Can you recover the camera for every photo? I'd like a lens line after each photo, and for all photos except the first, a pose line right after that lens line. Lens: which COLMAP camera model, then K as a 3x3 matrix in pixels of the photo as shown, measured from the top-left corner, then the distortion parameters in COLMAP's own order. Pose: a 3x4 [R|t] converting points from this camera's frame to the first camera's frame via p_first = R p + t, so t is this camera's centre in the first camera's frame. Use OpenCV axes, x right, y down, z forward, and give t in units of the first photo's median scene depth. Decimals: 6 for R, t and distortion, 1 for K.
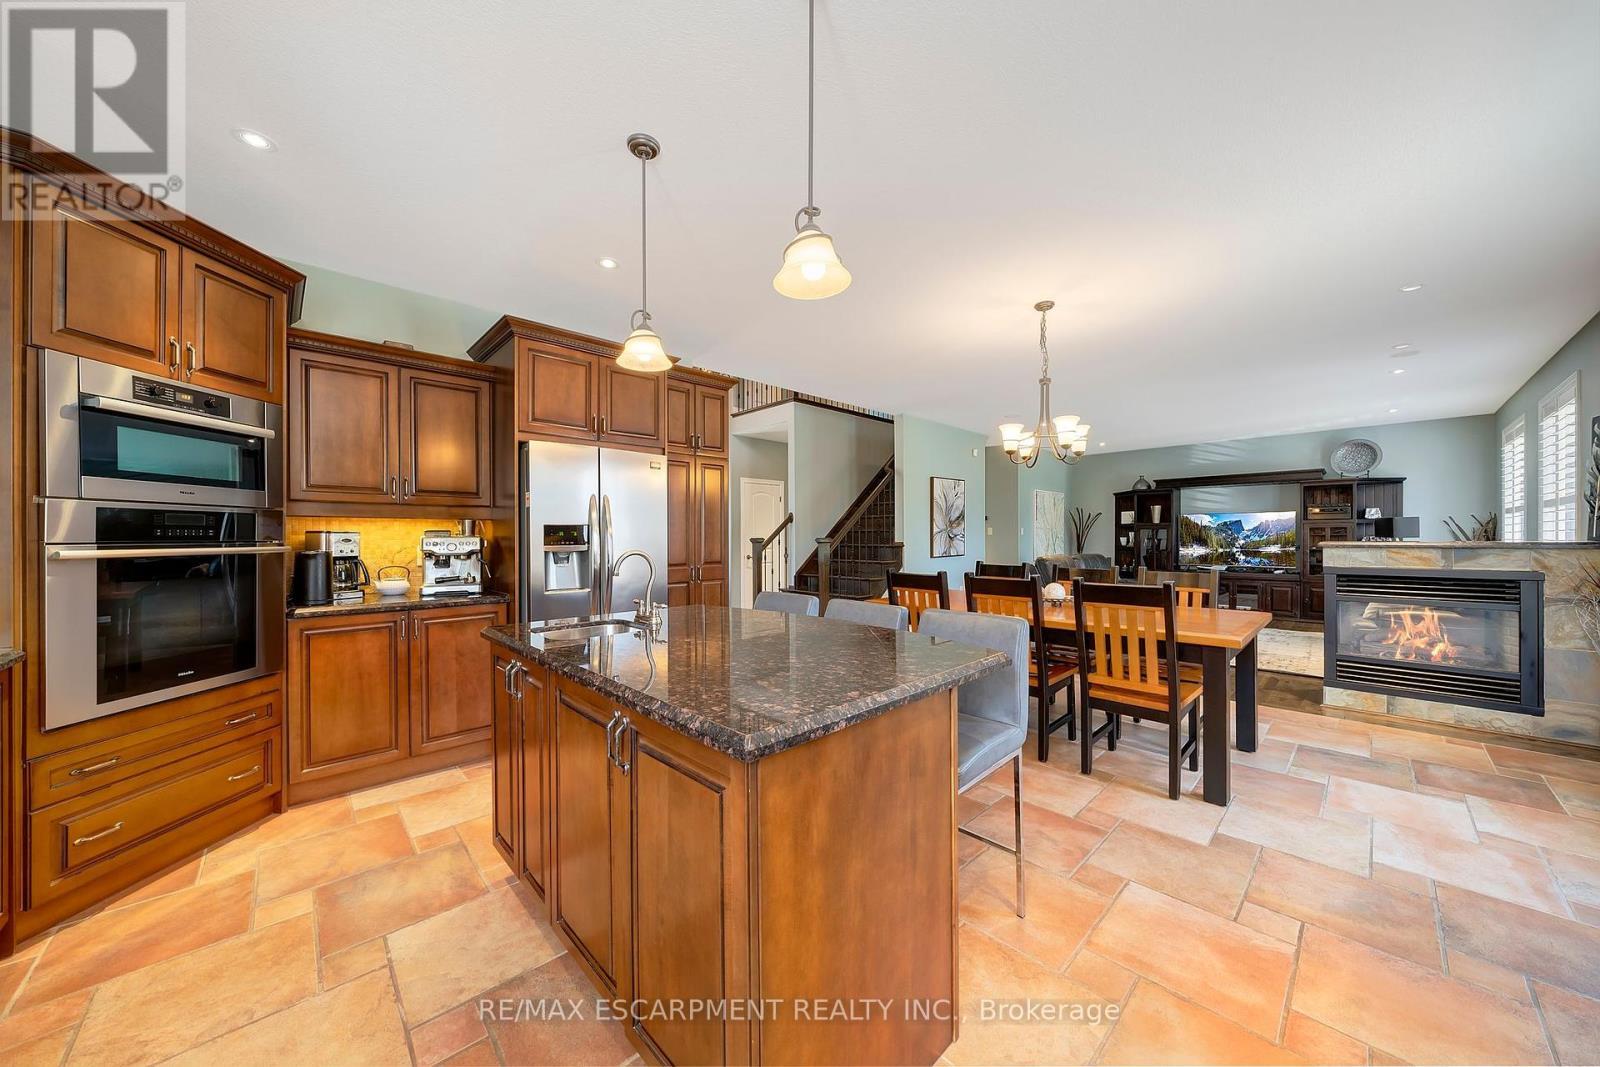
lens RADIAL K [[546.1, 0, 800.0], [0, 546.1, 533.5], [0, 0, 1]] dist [-0.007059, -0.000147]
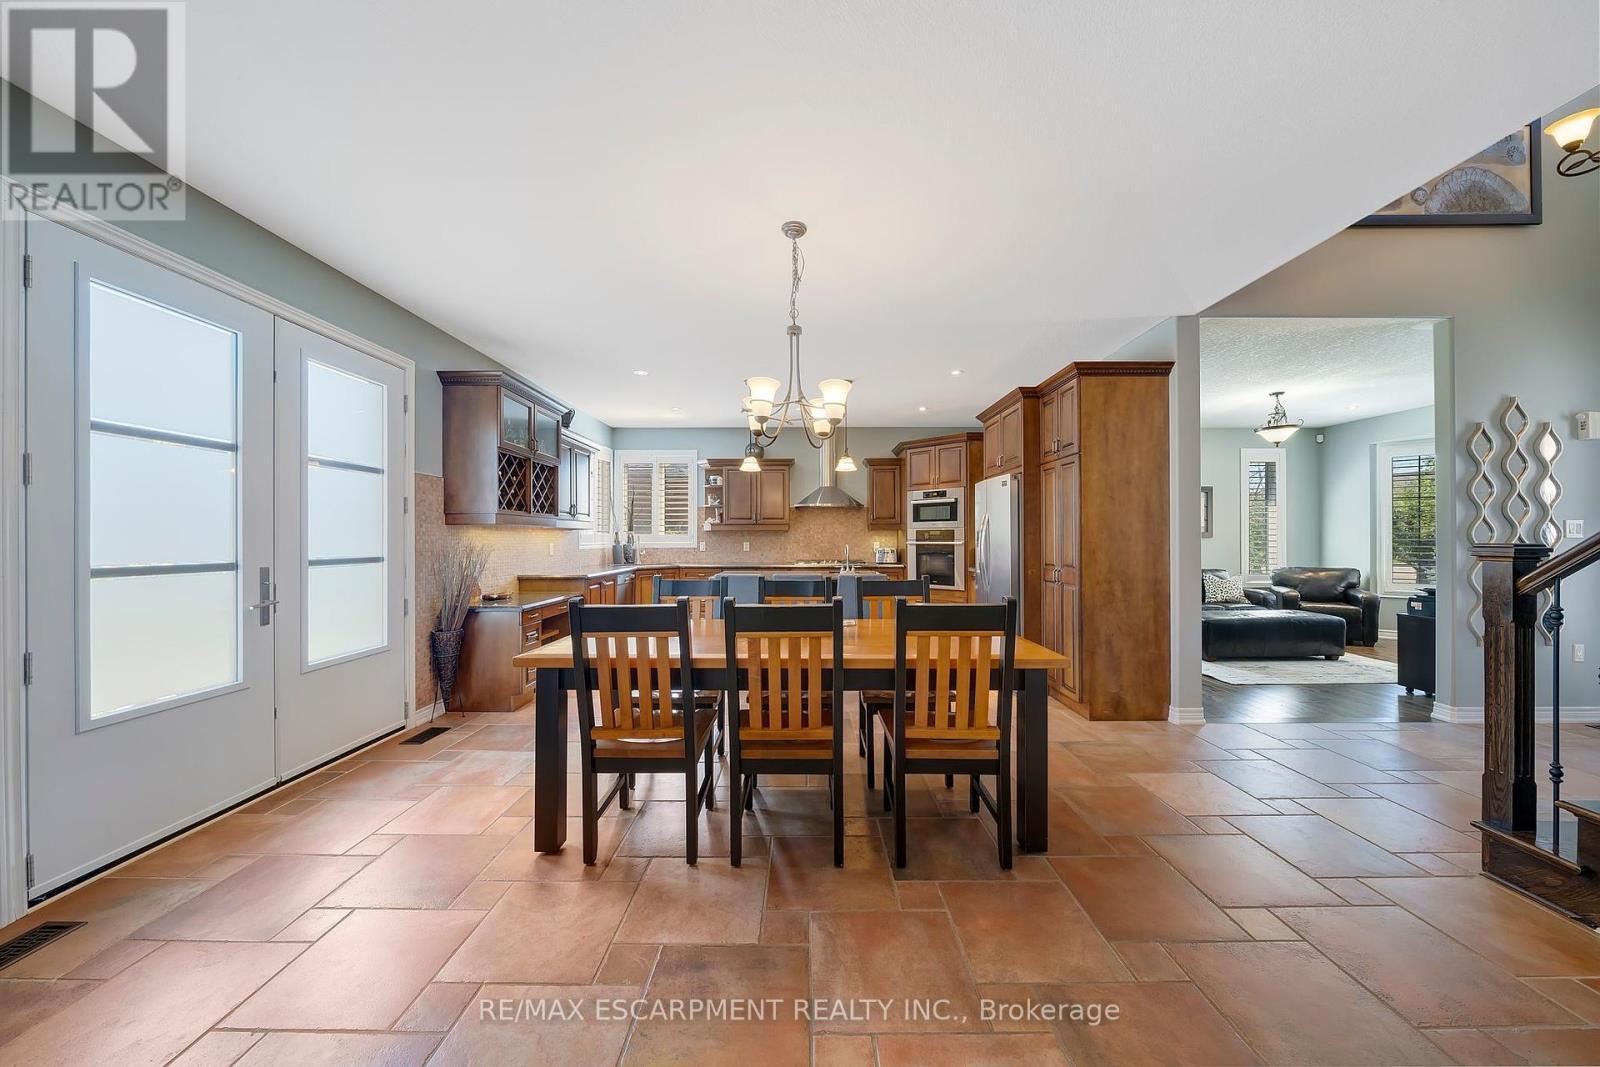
lens RADIAL K [[551.7, 0, 803.6], [0, 551.7, 536.7], [0, 0, 1]] dist [-0.006794, -0.000052]
pose [[-0.689098, 0.001078, -0.724667, 0.432142], [0.007435, 0.999957, -0.005582, 0.002308], [0.724630, -0.009235, -0.689076, 0.668981]]
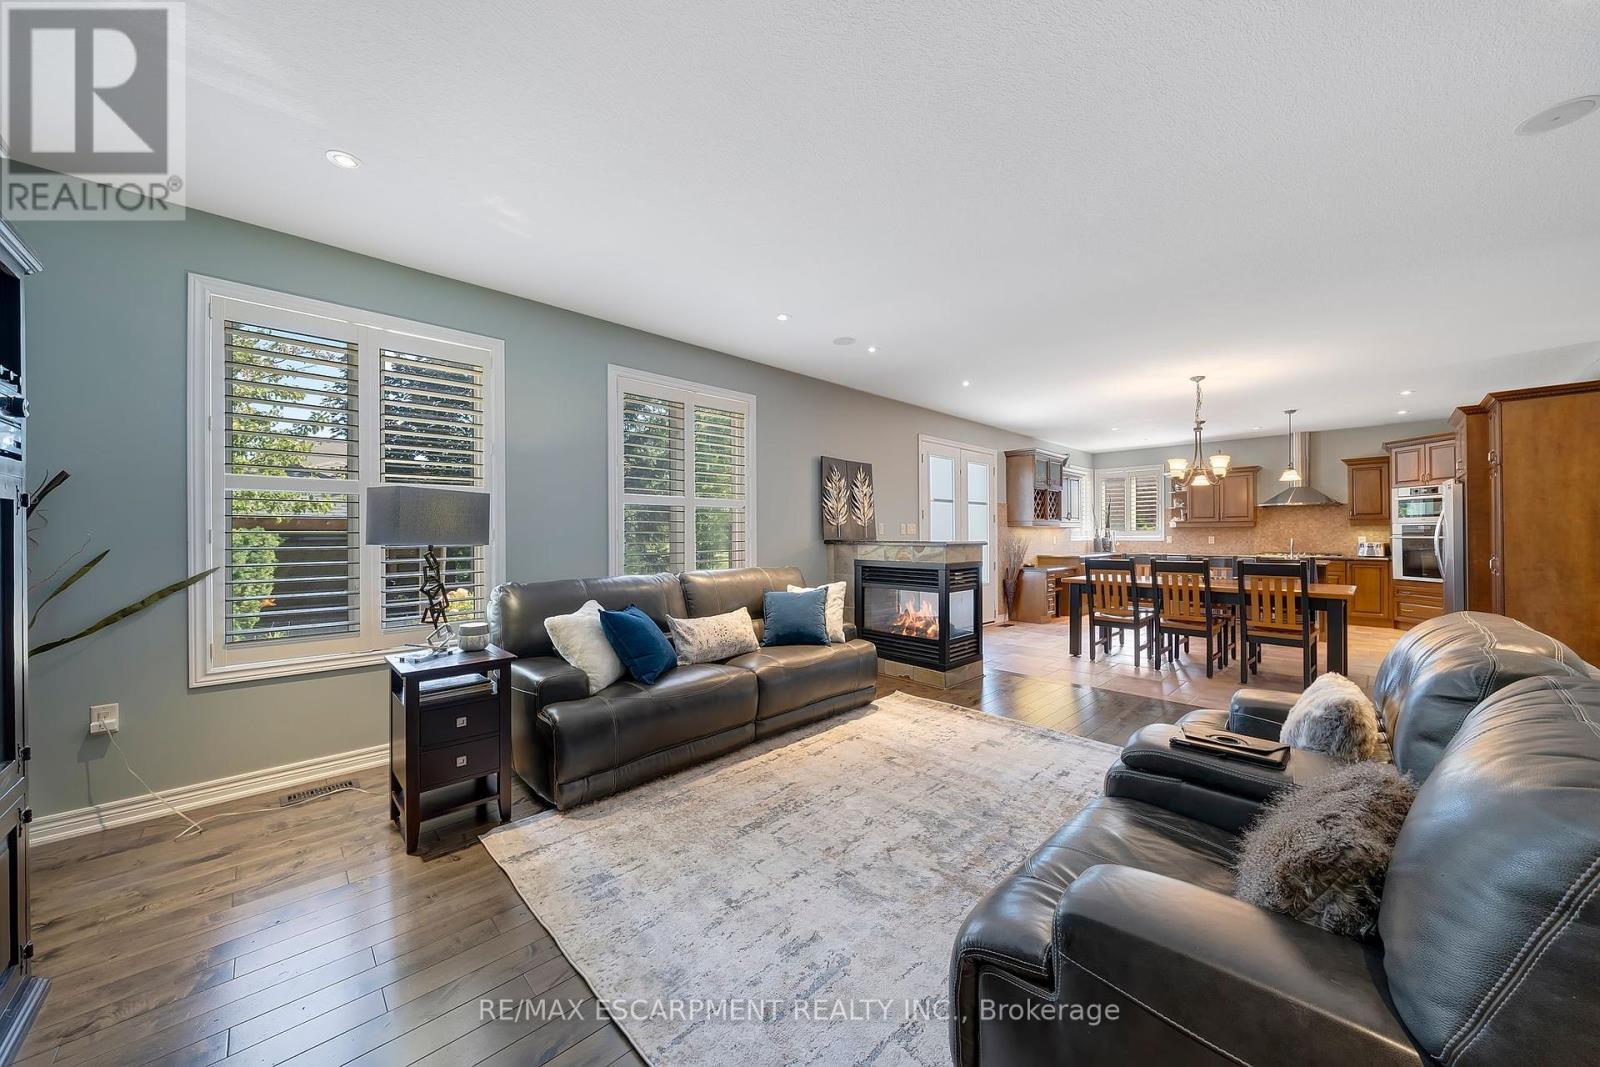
lens RADIAL K [[551.7, 0, 803.6], [0, 551.7, 536.7], [0, 0, 1]] dist [-0.006794, -0.000052]
pose [[-0.999967, 0.006681, -0.004577, 0.662778], [0.006691, 0.999975, -0.002255, 0.003188], [0.004562, -0.002286, -0.999987, 1.076942]]
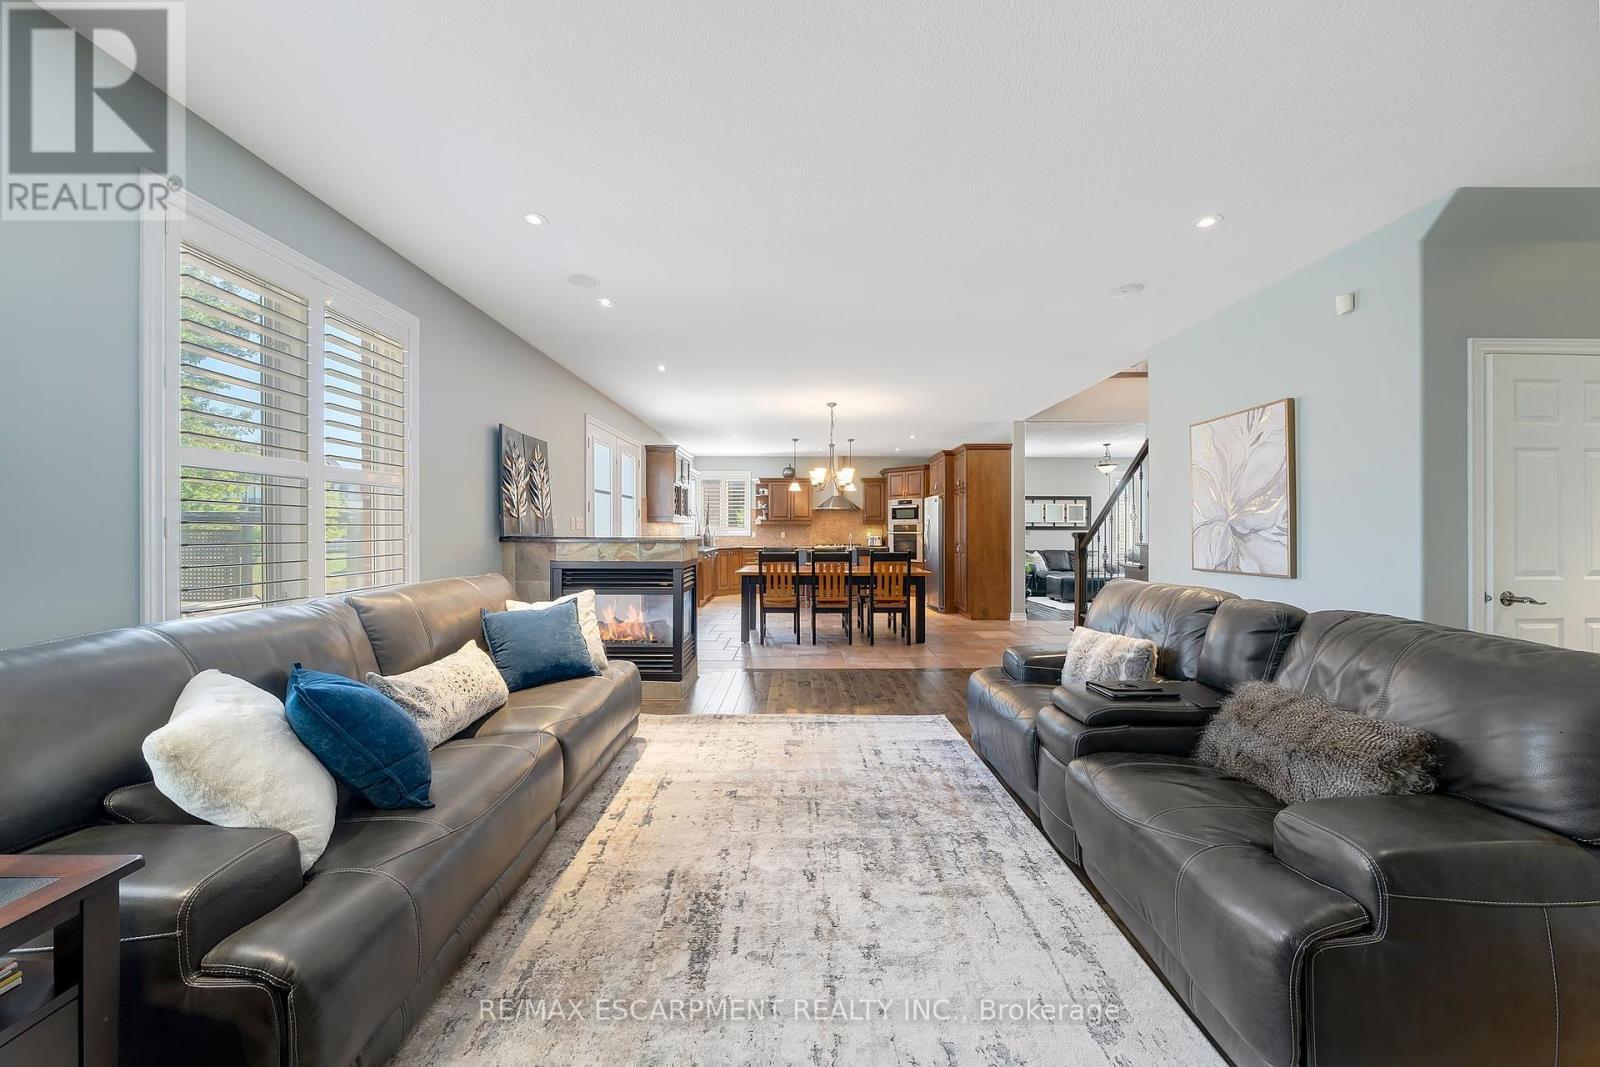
lens RADIAL K [[546.1, 0, 800.0], [0, 546.1, 533.5], [0, 0, 1]] dist [-0.007059, -0.000147]
pose [[-0.692012, 0.007266, -0.721849, 0.797938], [0.005227, 0.999974, 0.005055, 0.002073], [0.721867, -0.000275, -0.692032, 0.952073]]
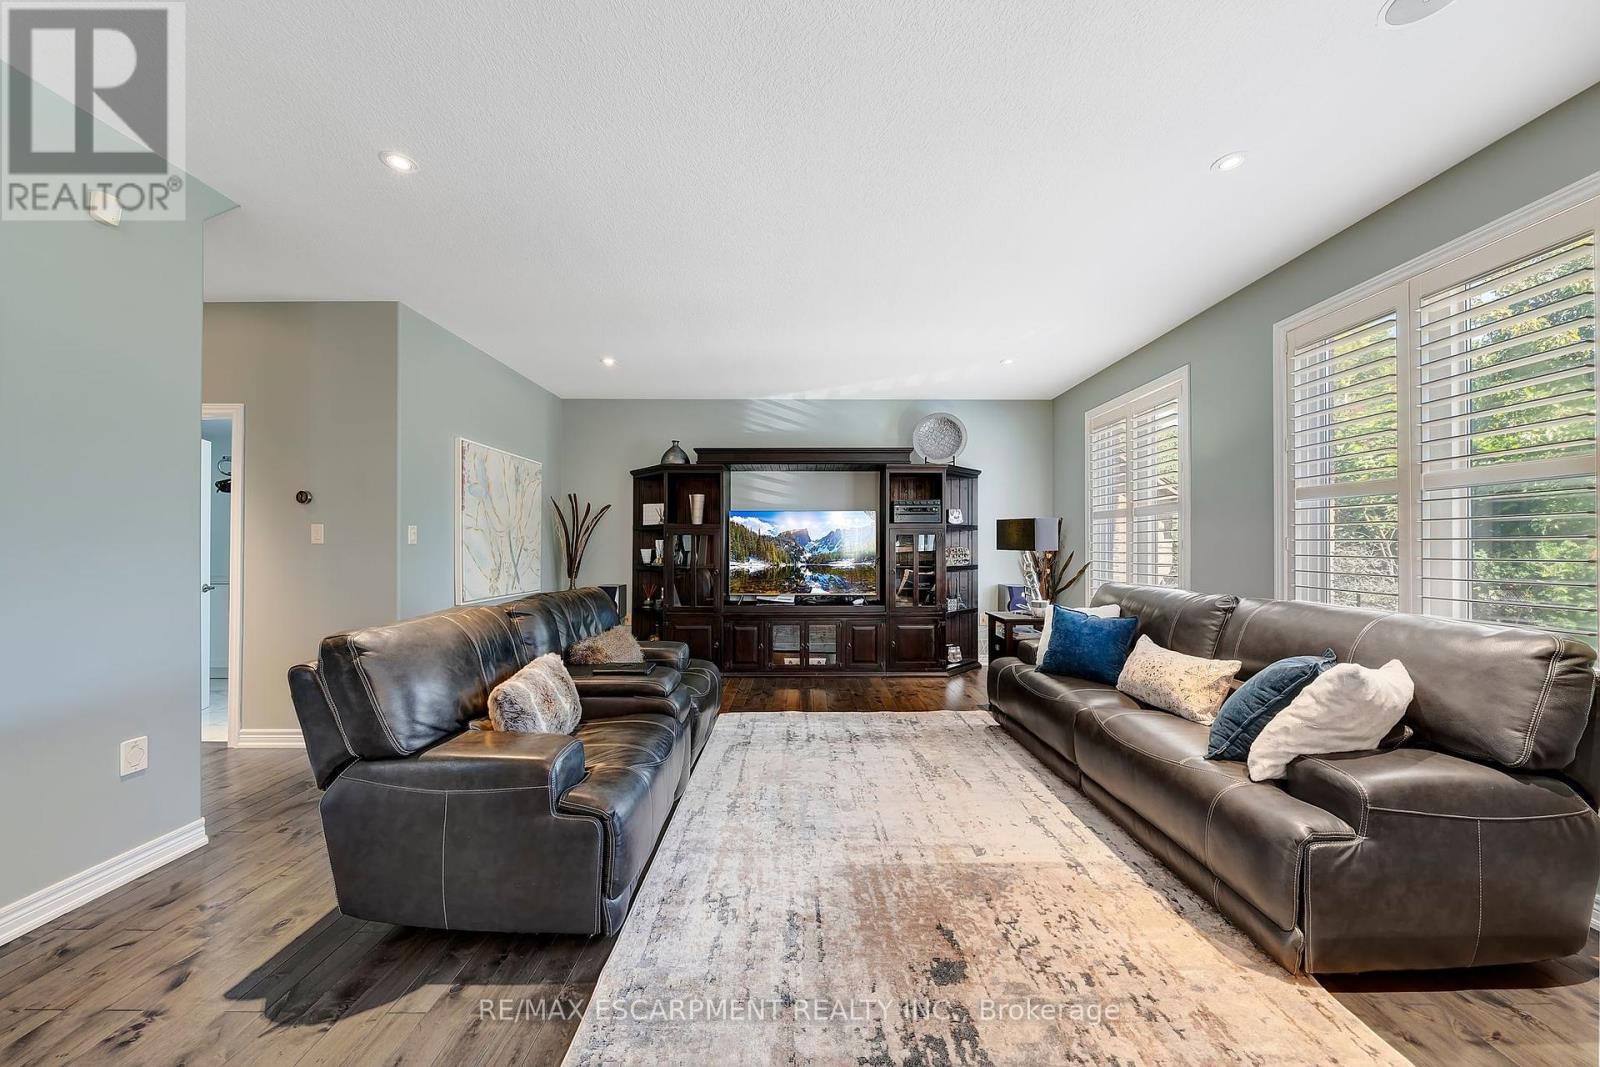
lens RADIAL K [[551.7, 0, 803.6], [0, 551.7, 536.7], [0, 0, 1]] dist [-0.006794, -0.000052]
pose [[0.687815, 0.011543, 0.725794, 0.352321], [-0.003920, 0.999918, -0.012188, 0.000675], [-0.725875, 0.005538, 0.687804, 0.591107]]
